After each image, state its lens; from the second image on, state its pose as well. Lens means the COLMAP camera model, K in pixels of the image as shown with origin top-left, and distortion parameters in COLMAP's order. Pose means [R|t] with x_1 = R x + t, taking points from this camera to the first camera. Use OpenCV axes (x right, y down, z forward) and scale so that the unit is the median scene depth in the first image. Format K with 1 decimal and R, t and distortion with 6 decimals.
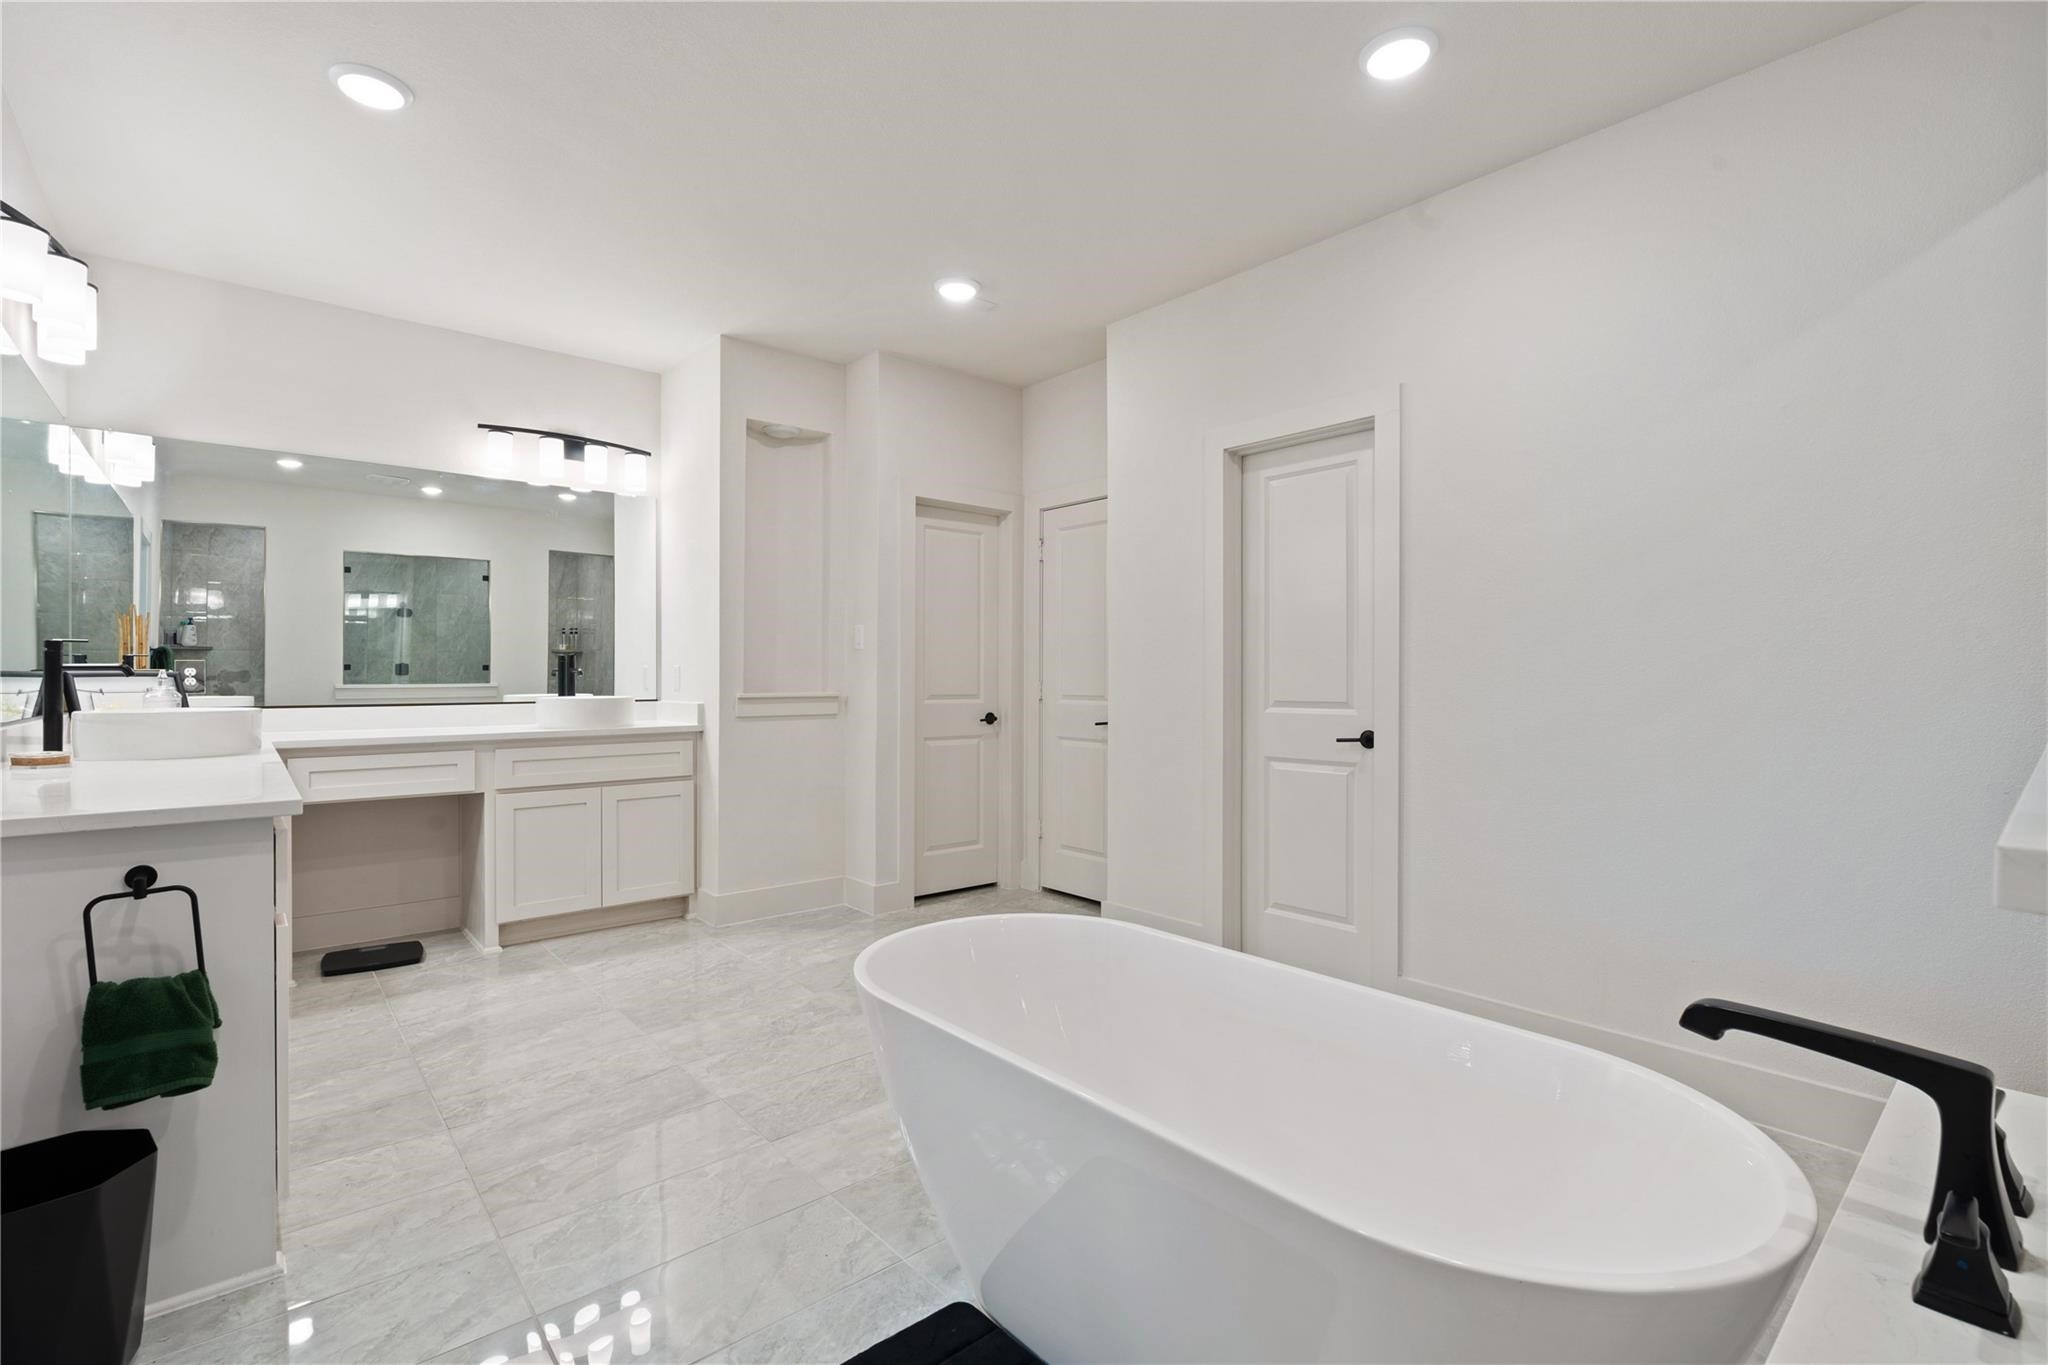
lens RADIAL K [[904.7, 0, 1015.9], [0, 904.7, 668.8], [0, 0, 1]] dist [-0.002474, 0.000035]
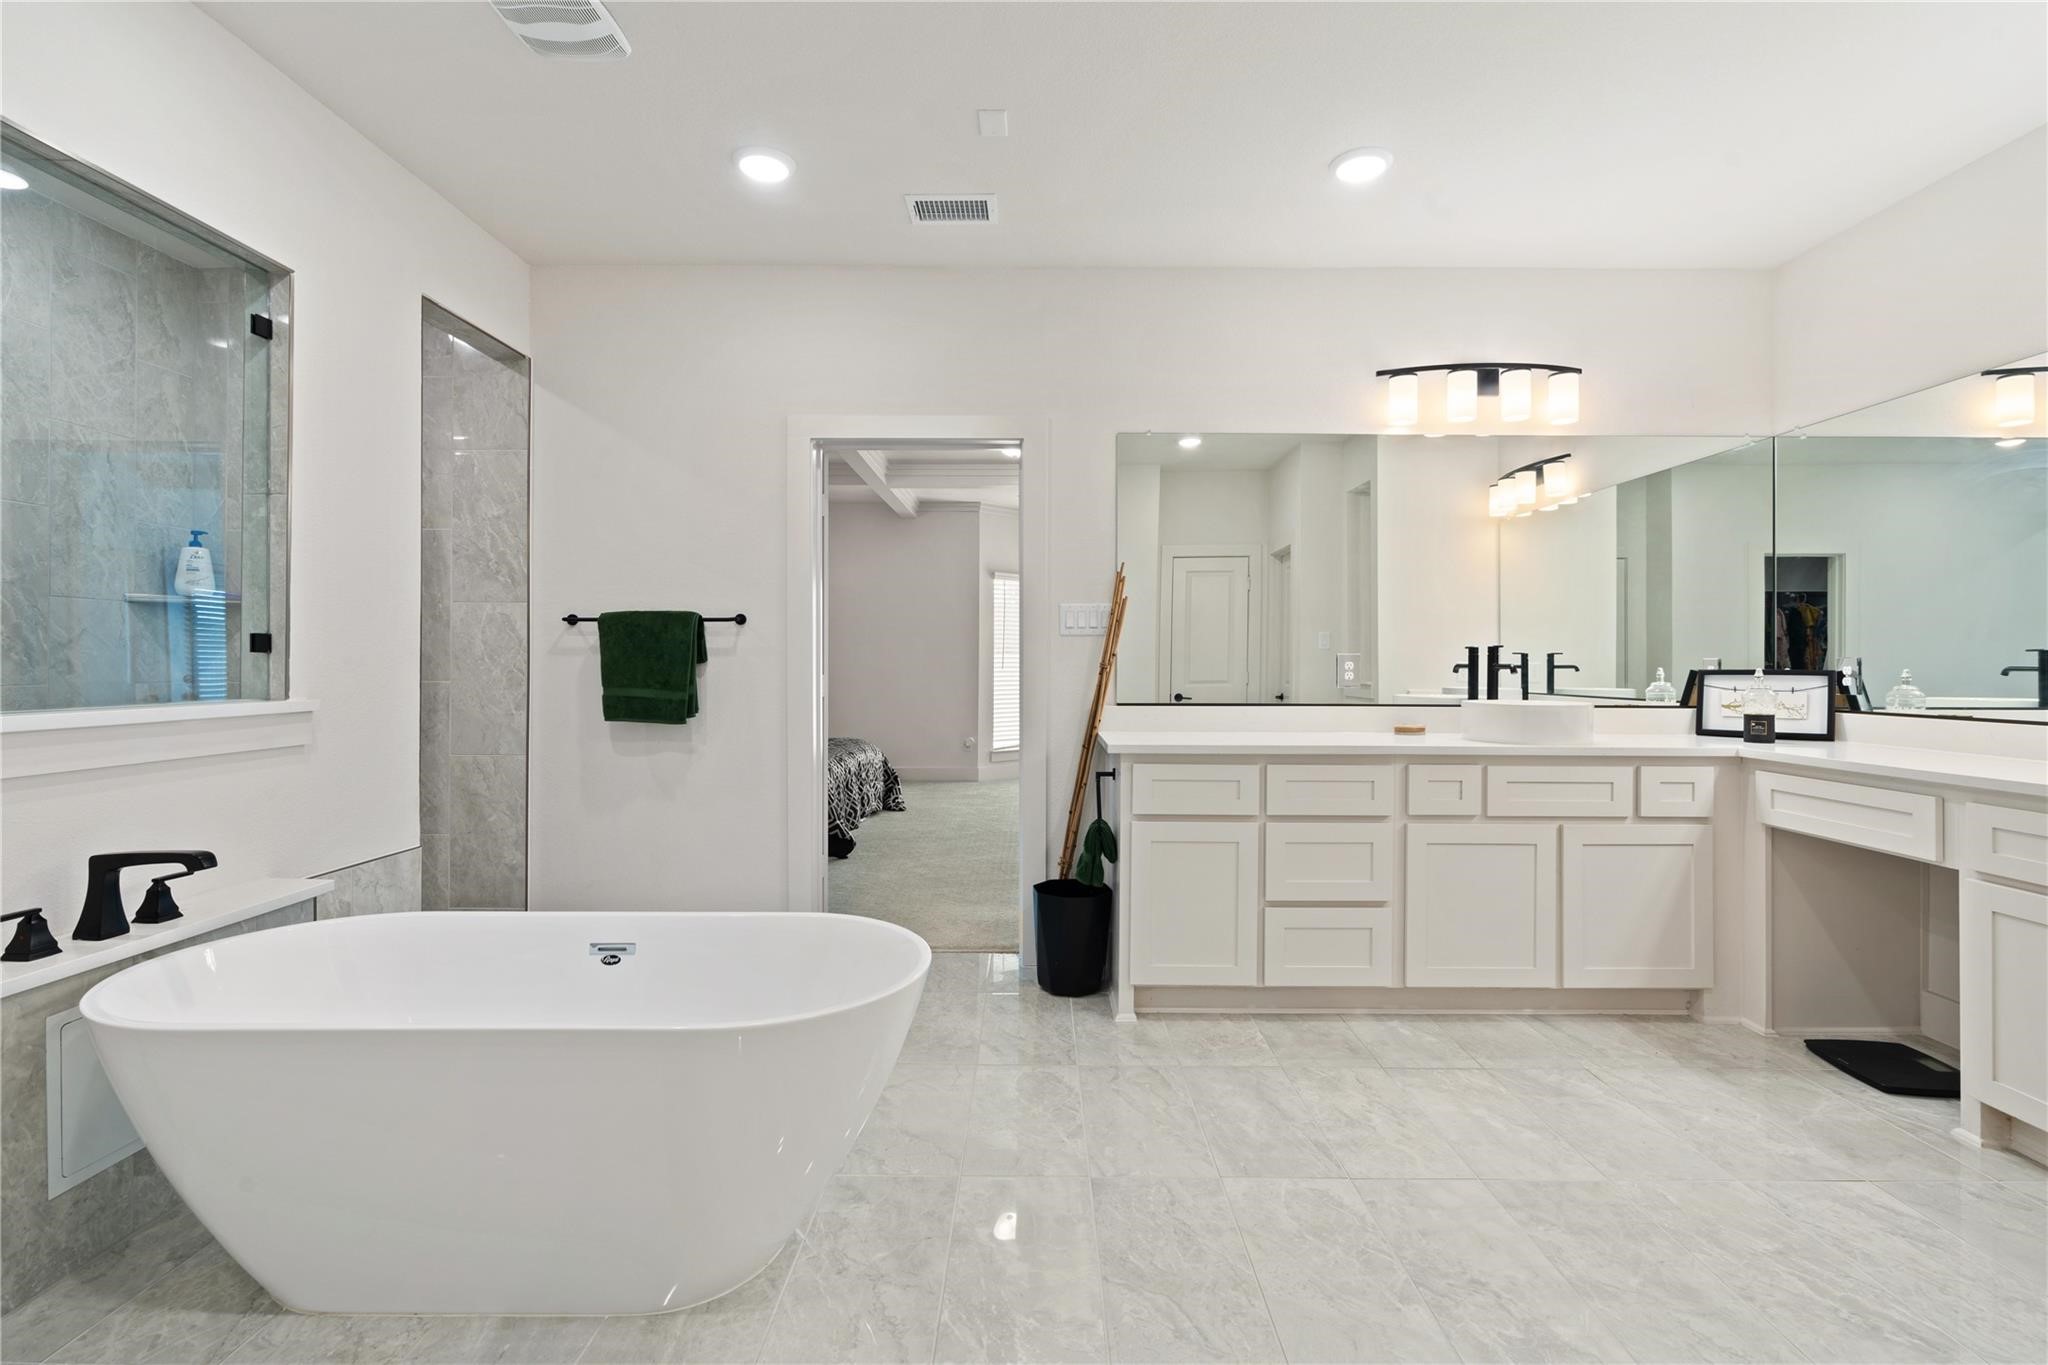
lens RADIAL K [[904.7, 0, 1020.2], [0, 904.7, 669.9], [0, 0, 1]] dist [-0.002474, 0.000035]
pose [[-0.643979, 0.001804, -0.765041, 0.365899], [-0.000676, 0.999995, 0.002927, 0.000043], [0.765043, 0.002402, -0.643975, 1.166085]]
